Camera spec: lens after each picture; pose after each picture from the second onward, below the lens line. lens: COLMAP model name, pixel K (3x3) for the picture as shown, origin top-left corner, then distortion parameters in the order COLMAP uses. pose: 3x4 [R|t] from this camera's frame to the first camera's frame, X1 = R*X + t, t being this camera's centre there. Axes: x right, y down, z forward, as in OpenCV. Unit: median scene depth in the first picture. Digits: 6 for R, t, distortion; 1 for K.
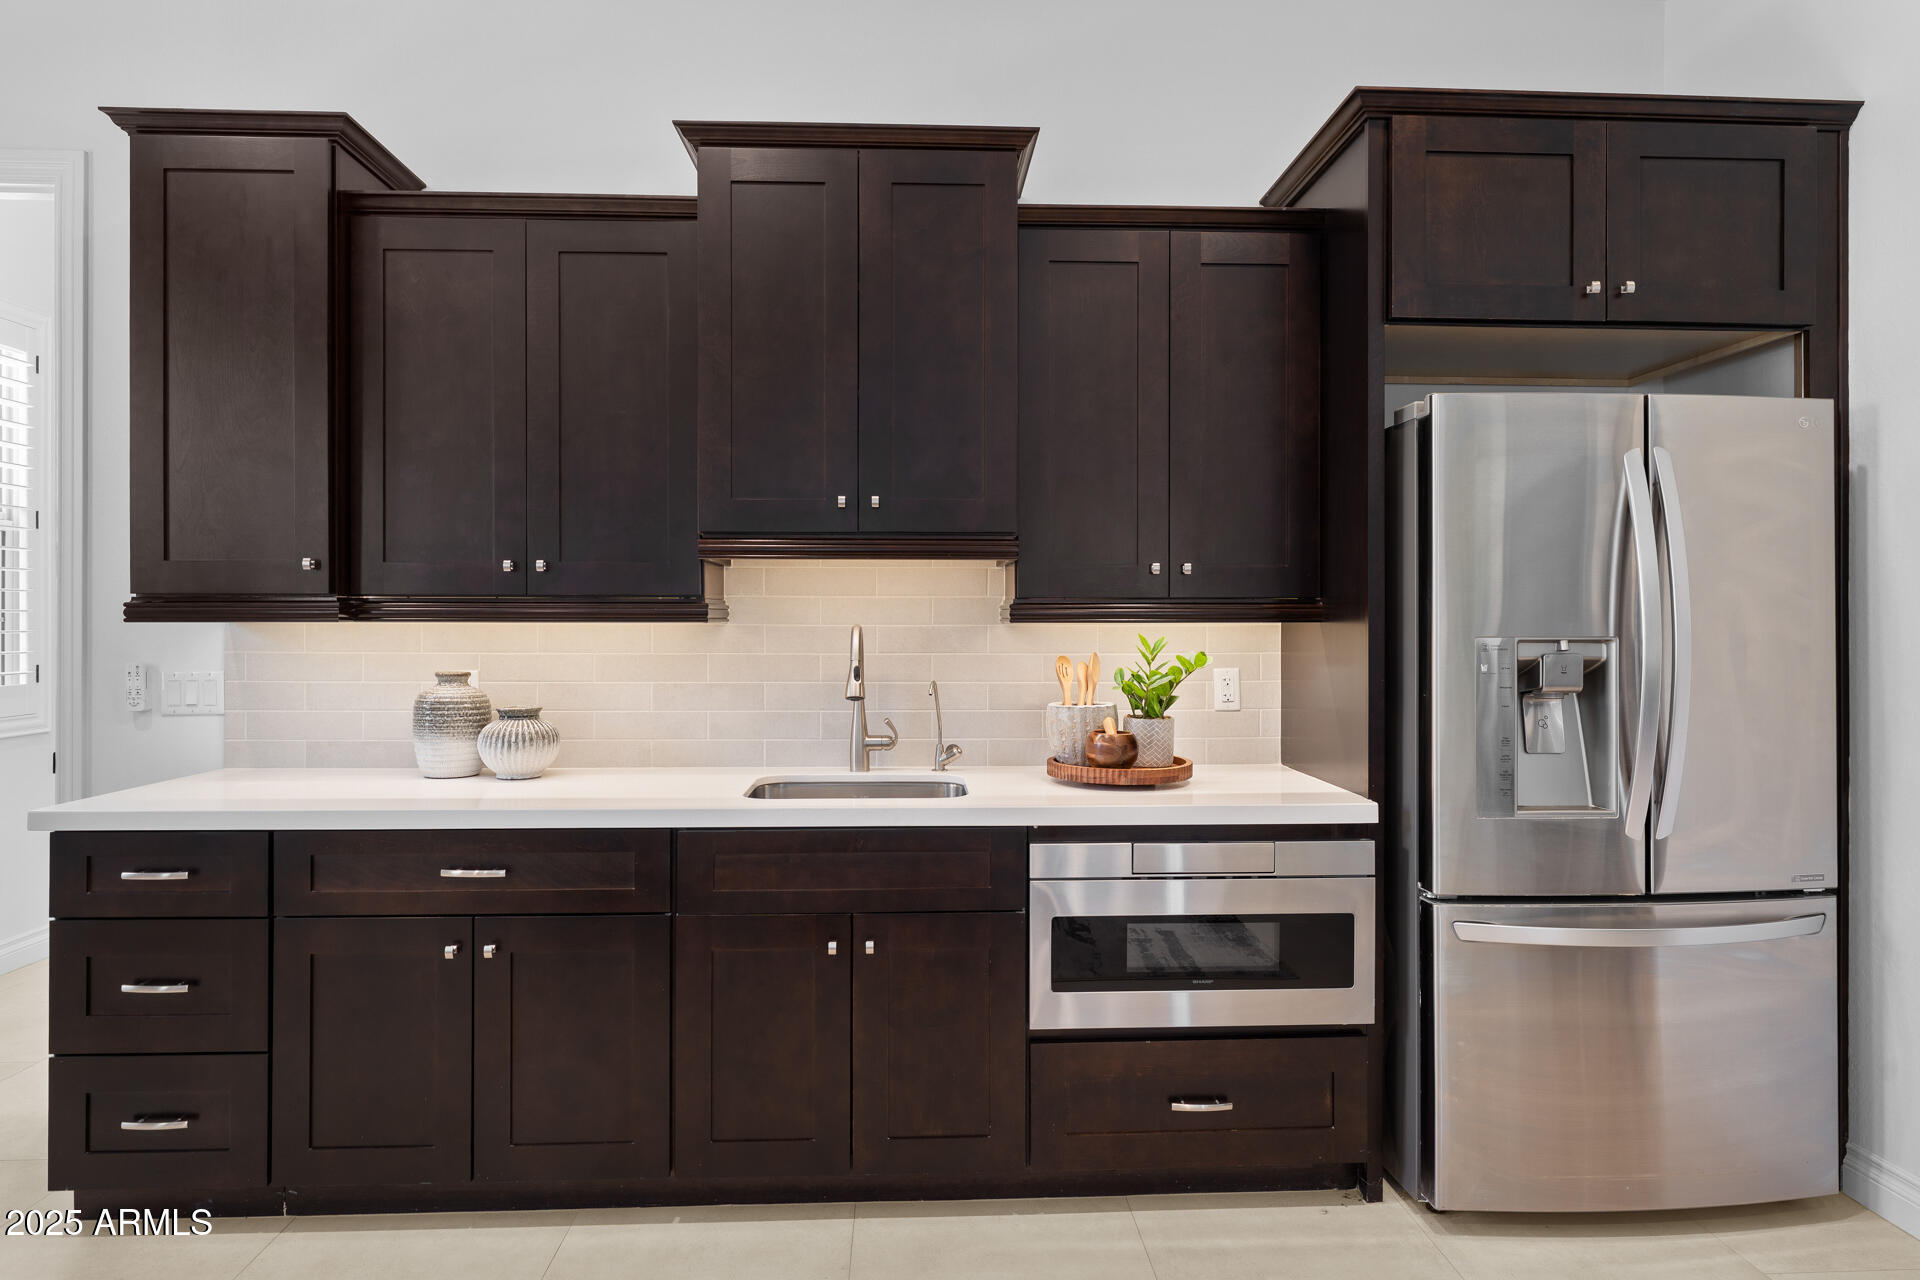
lens RADIAL K [[1186.0, 0, 961.6], [0, 1186.0, 623.6], [0, 0, 1]] dist [0.002332, -0.000081]
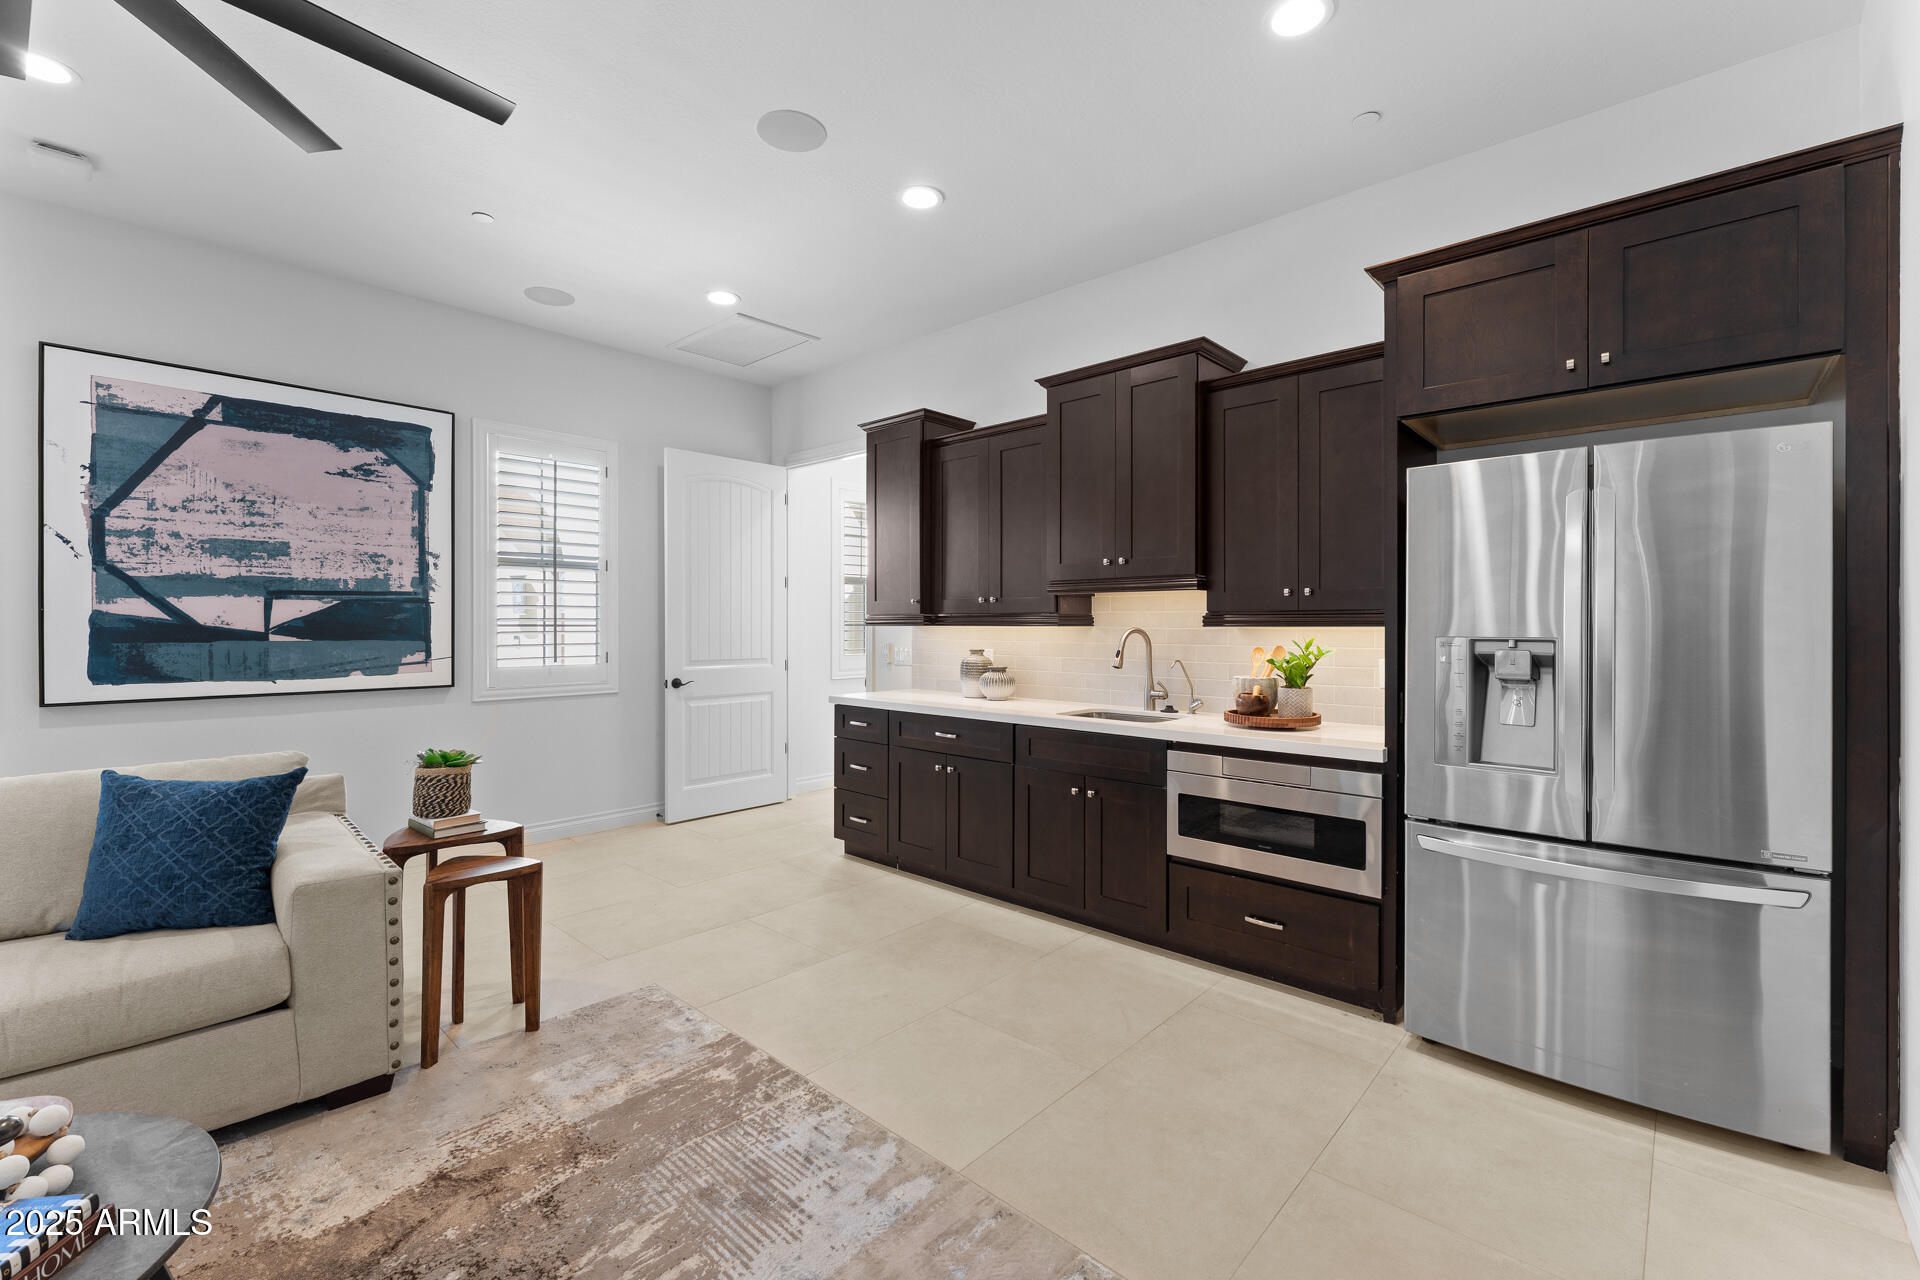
lens RADIAL K [[829.9, 0, 964.2], [0, 829.9, 639.6], [0, 0, 1]] dist [-0.002678, 0.000189]
pose [[0.700416, 0.012267, -0.713629, 0.694537], [-0.005772, 0.999917, 0.011523, 0.006416], [0.713712, -0.003952, 0.700429, -0.087576]]
